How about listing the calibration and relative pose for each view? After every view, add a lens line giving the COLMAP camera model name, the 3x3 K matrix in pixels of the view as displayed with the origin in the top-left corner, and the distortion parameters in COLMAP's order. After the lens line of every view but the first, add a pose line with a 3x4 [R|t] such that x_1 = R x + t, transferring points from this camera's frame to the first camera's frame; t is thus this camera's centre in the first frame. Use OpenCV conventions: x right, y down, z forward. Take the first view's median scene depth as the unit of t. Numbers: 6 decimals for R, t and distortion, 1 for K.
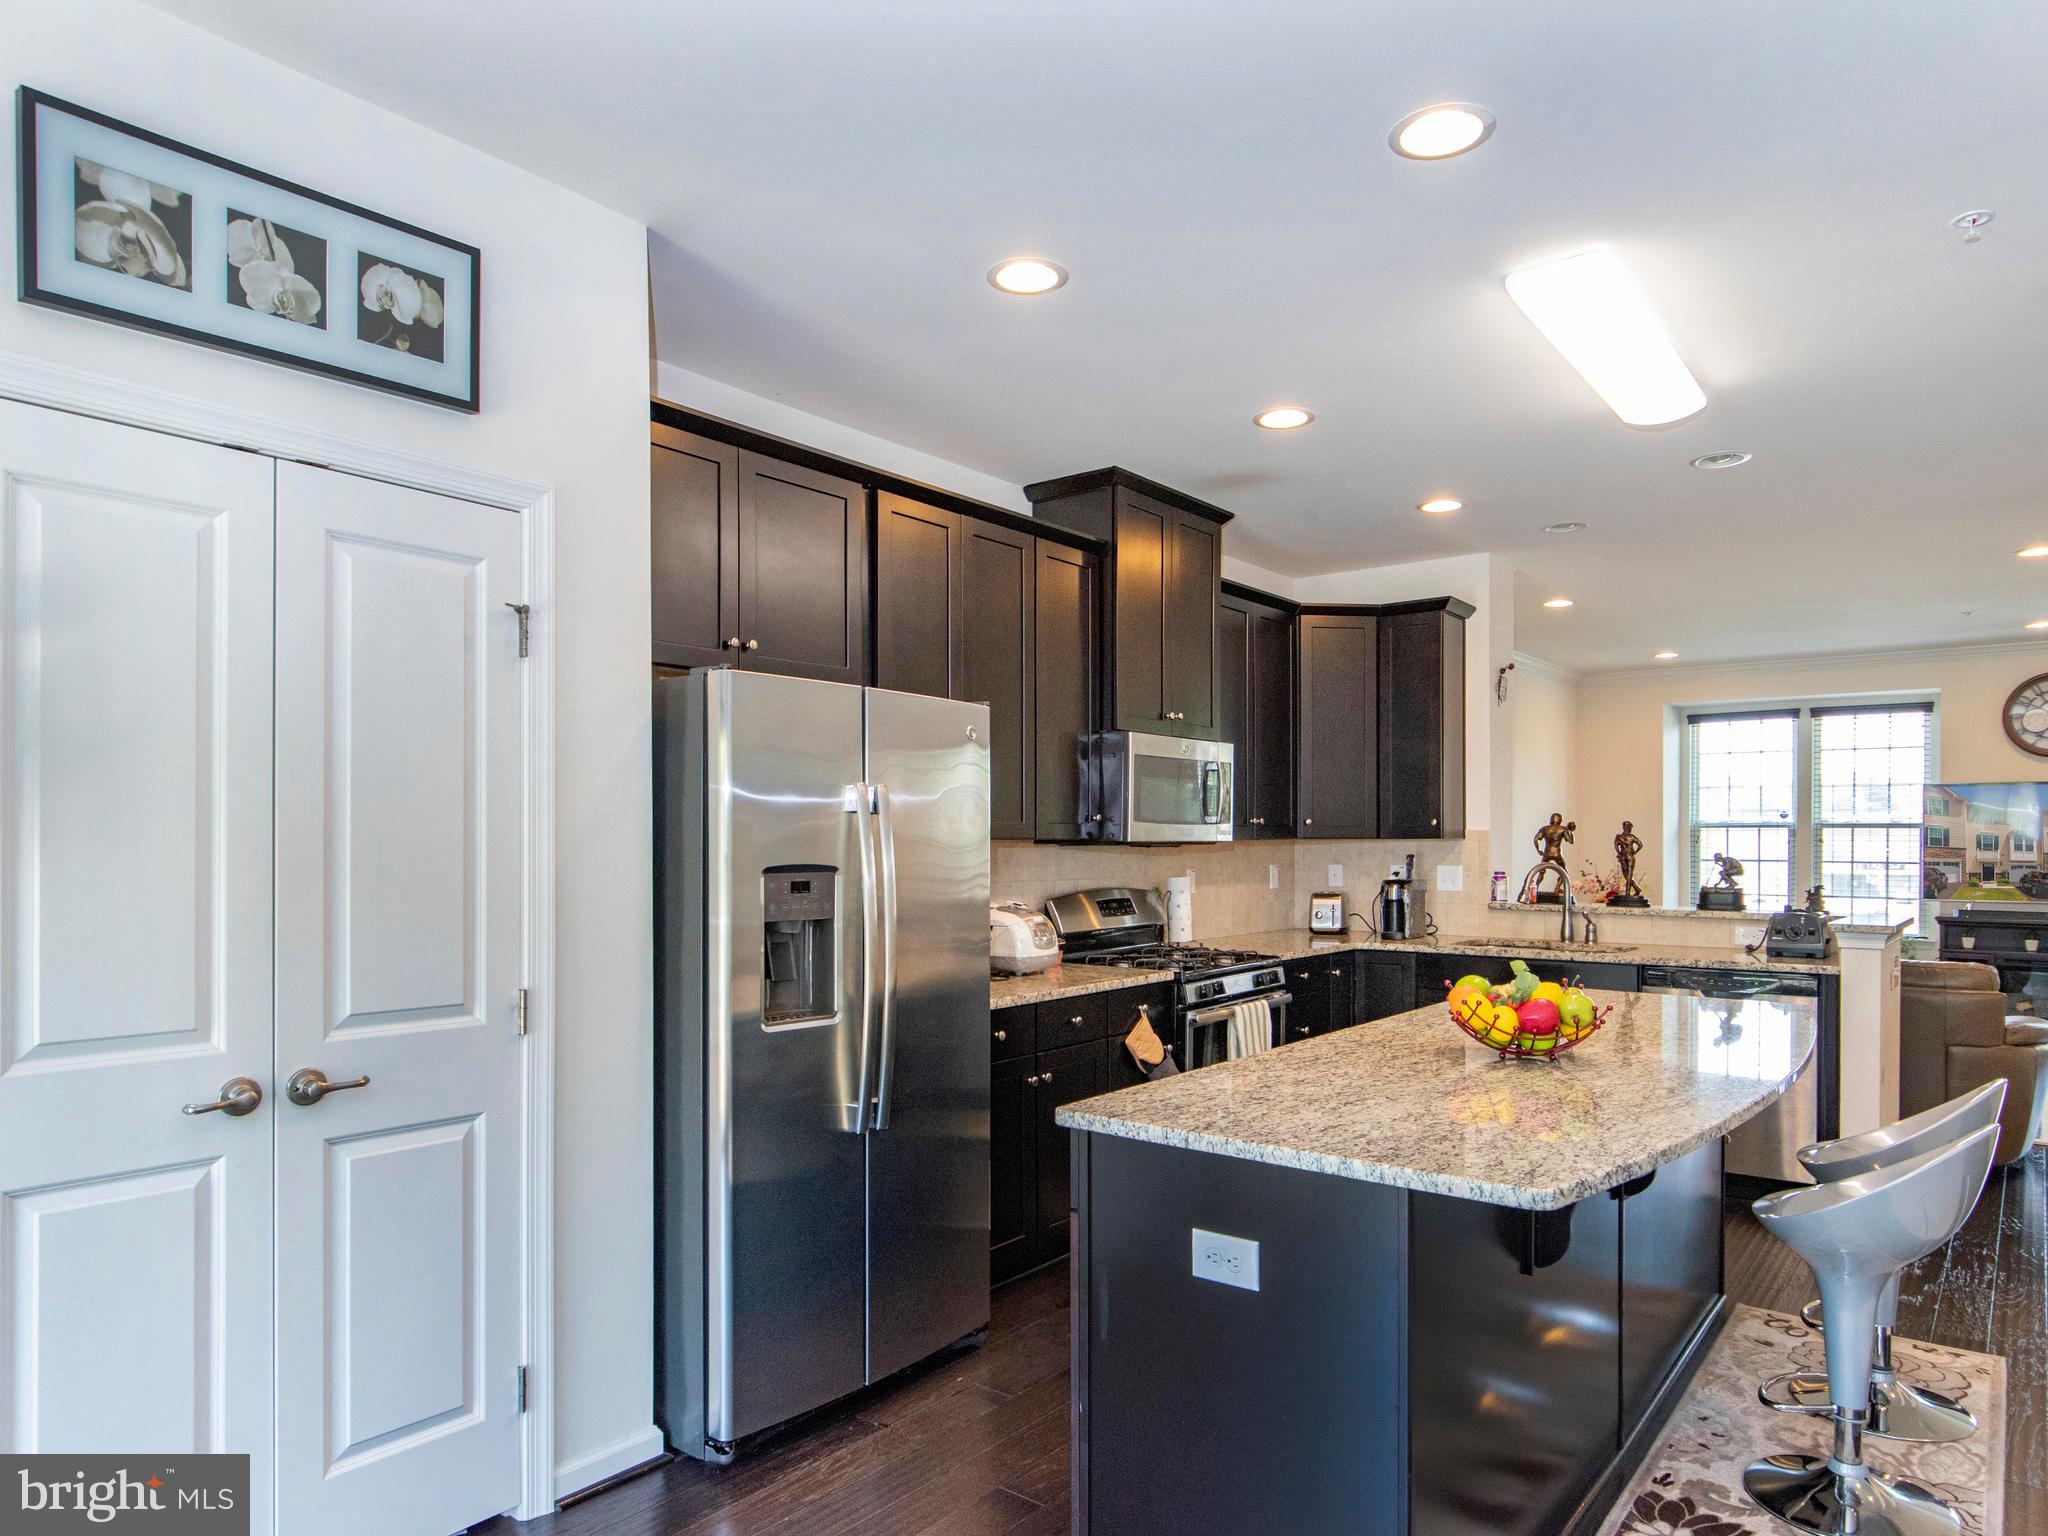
lens RADIAL K [[1269.6, 0, 1027.8], [0, 1269.6, 847.9], [0, 0, 1]] dist [-0.004758, -0.002259]
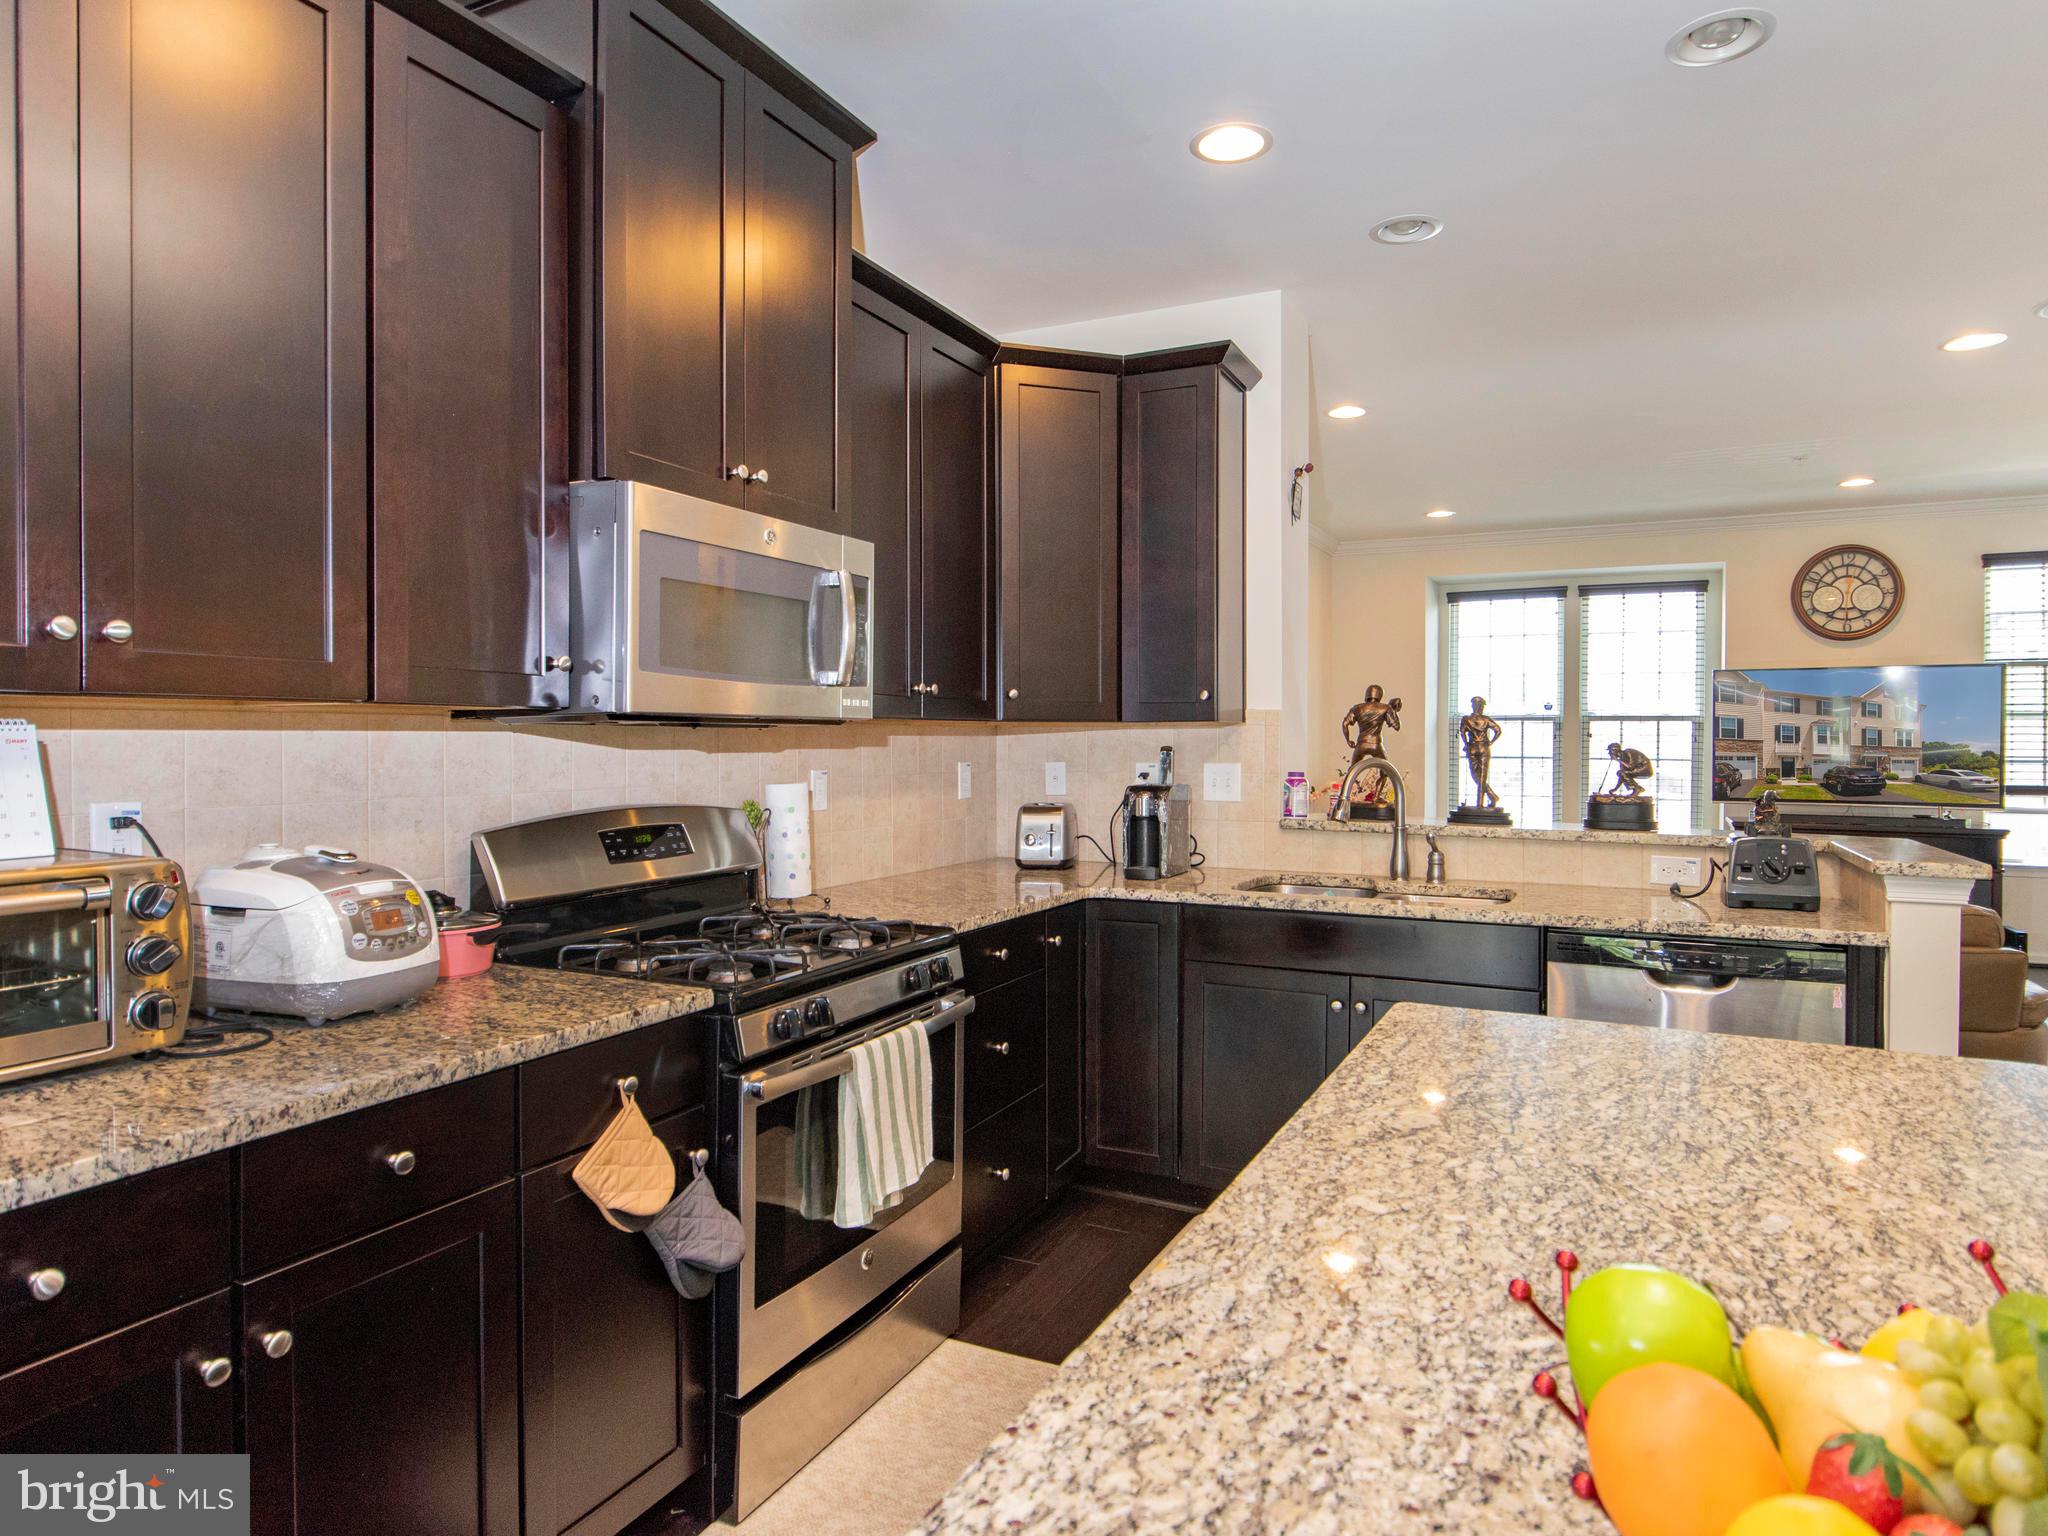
lens RADIAL K [[1217.0, 0, 1024.0], [0, 1217.0, 768.0], [0, 0, 1]] dist [-0.004088, -0.002590]
pose [[0.978651, -0.002268, 0.205517, 0.106357], [-0.001249, 0.999855, 0.016982, 0.006218], [-0.205526, -0.016876, 0.978506, 0.424621]]
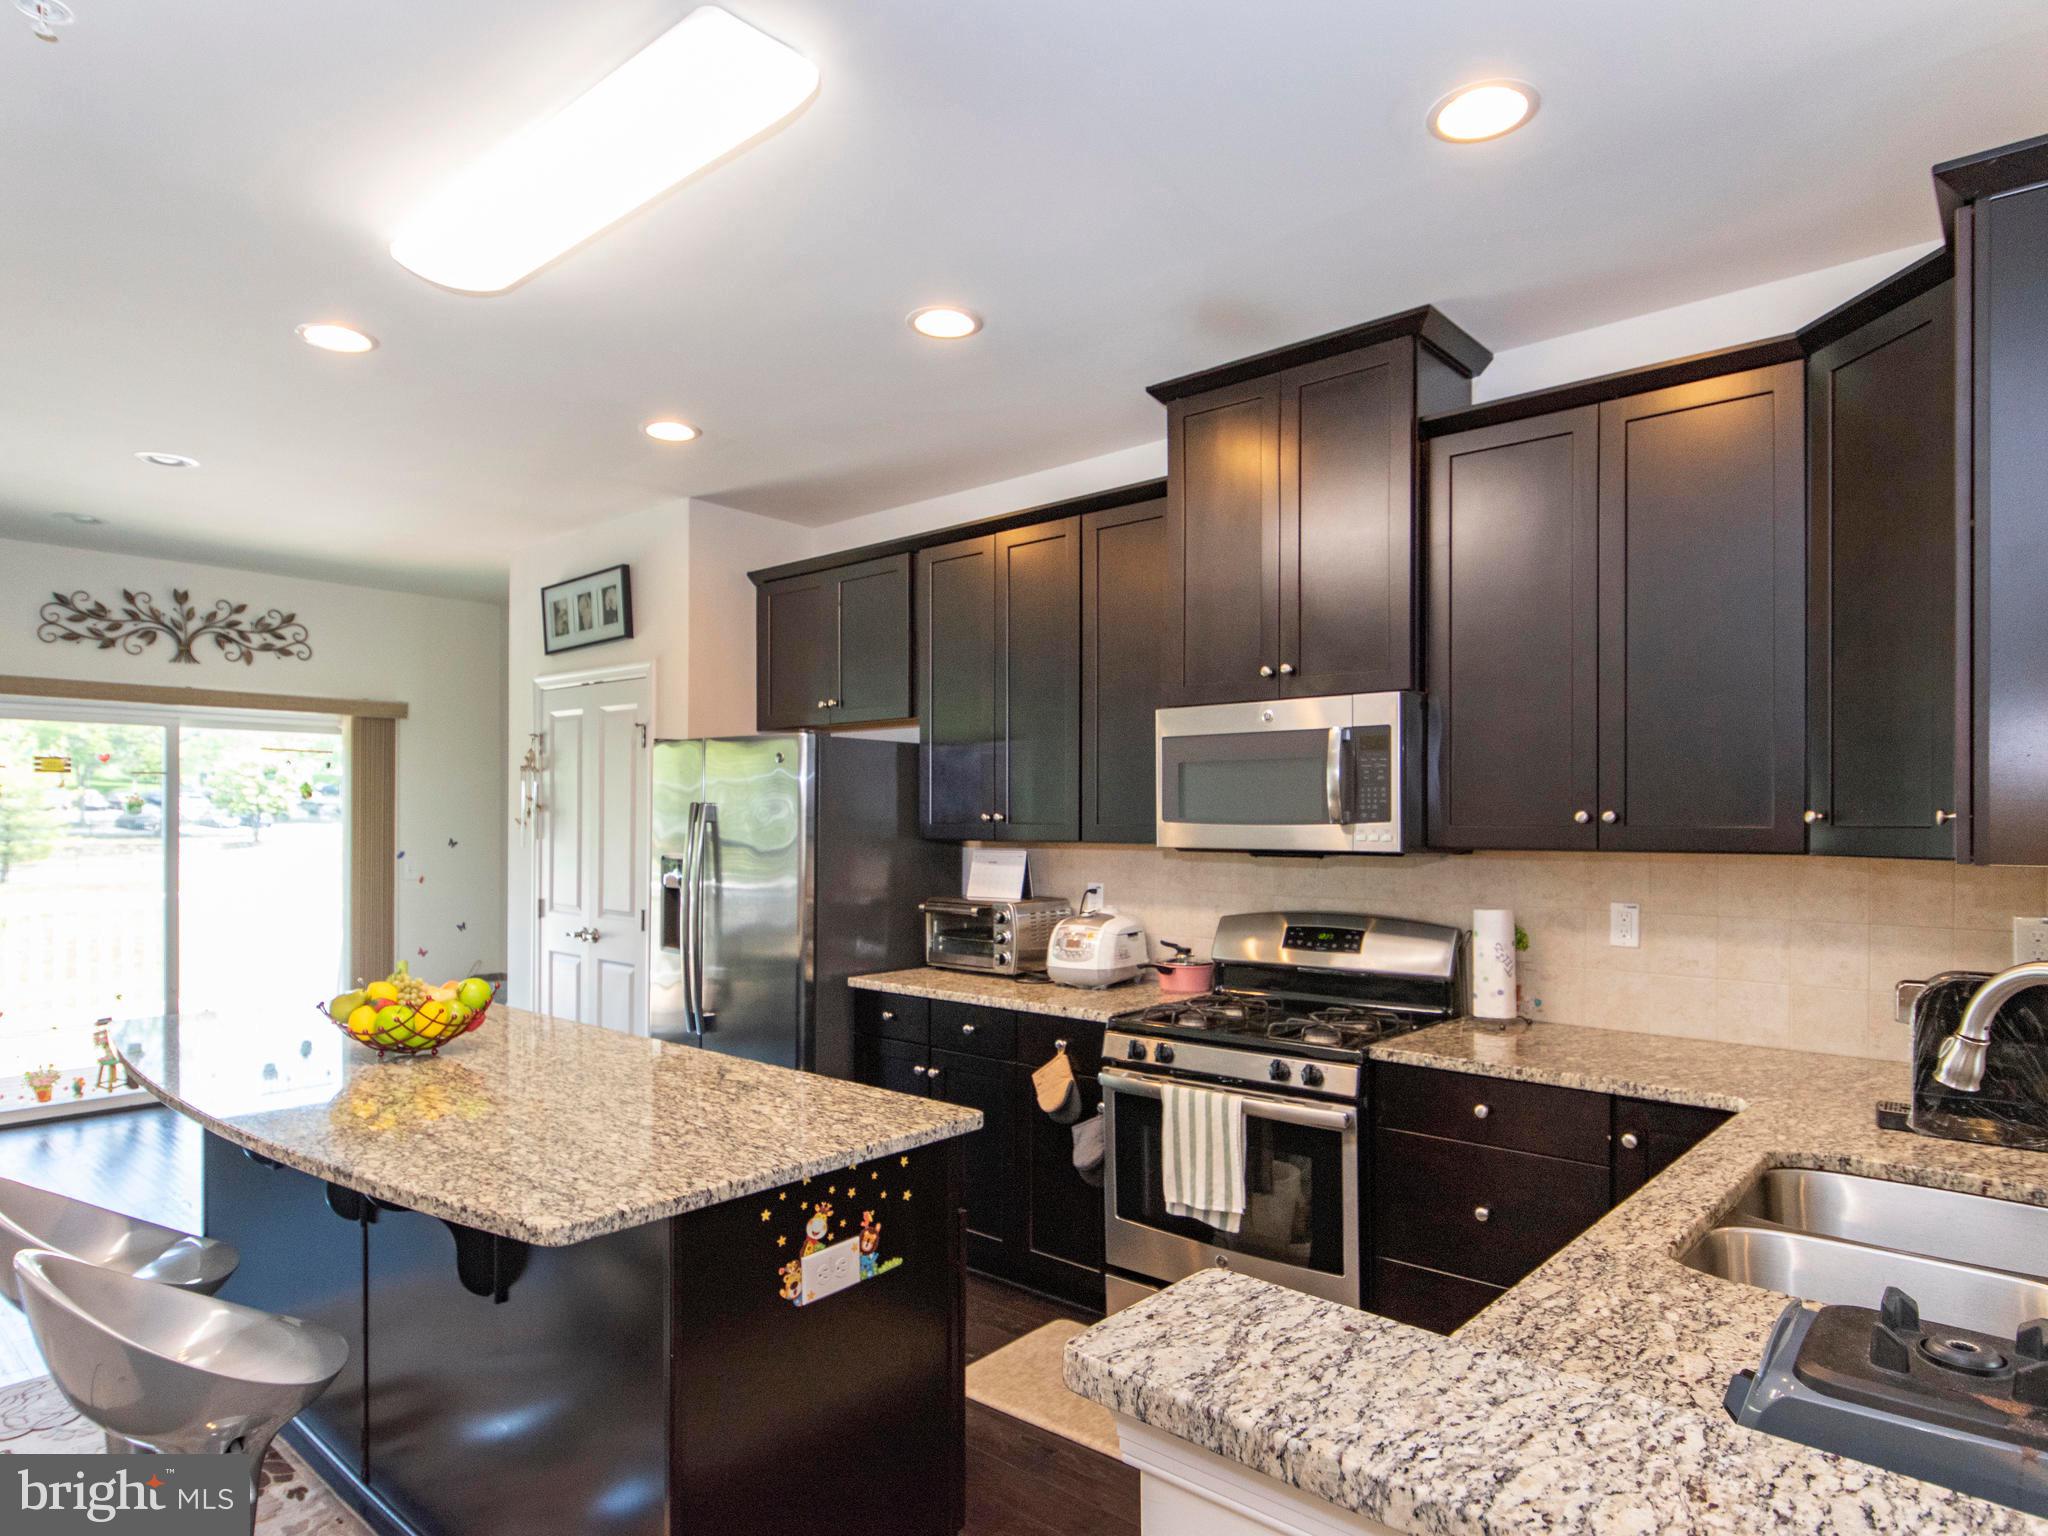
lens RADIAL K [[1193.1, 0, 1020.4], [0, 1193.1, 815.1], [0, 0, 1]] dist [-0.001670, -0.000705]
pose [[-0.051022, -0.002087, -0.998695, 0.680200], [-0.009795, 0.999951, -0.001590, -0.018744], [0.998649, 0.009701, -0.051040, 0.776159]]
